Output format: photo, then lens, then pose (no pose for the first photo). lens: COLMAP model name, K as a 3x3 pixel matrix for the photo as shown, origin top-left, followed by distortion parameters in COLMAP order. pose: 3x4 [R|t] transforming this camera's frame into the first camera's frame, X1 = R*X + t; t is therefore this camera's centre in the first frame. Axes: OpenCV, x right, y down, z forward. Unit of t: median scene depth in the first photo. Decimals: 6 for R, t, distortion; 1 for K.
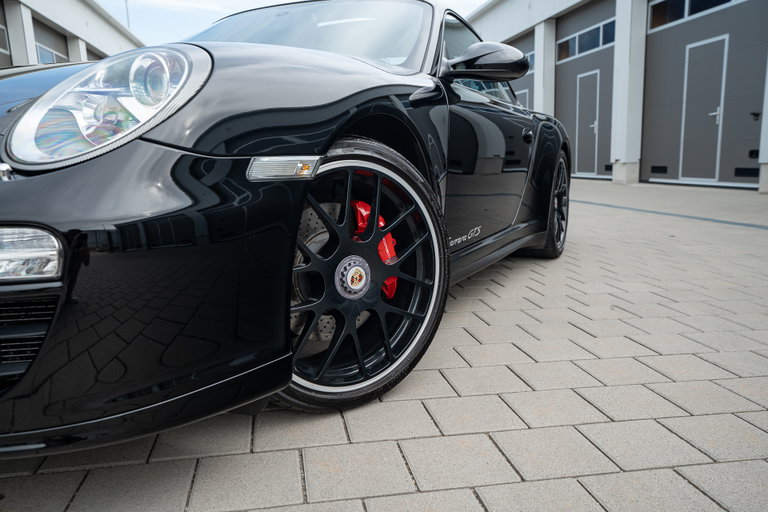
lens RADIAL K [[595.3, 0, 384.0], [0, 595.3, 256.0], [0, 0, 1]] dist [0.007282, 0.008223]
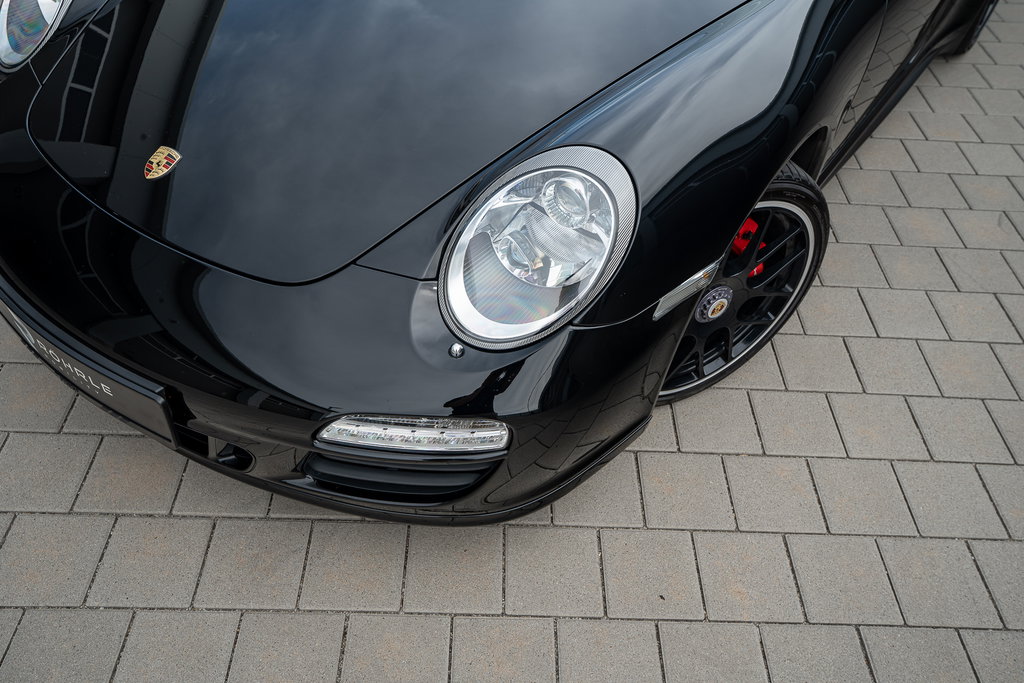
lens RADIAL K [[793.7, 0, 512.0], [0, 793.7, 341.5], [0, 0, 1]] dist [0.007282, 0.008223]
pose [[0.981626, 0.171619, -0.083410, -0.264766], [-0.085857, 0.787626, 0.610143, -0.697397], [0.170408, -0.591771, 0.787888, -0.097394]]
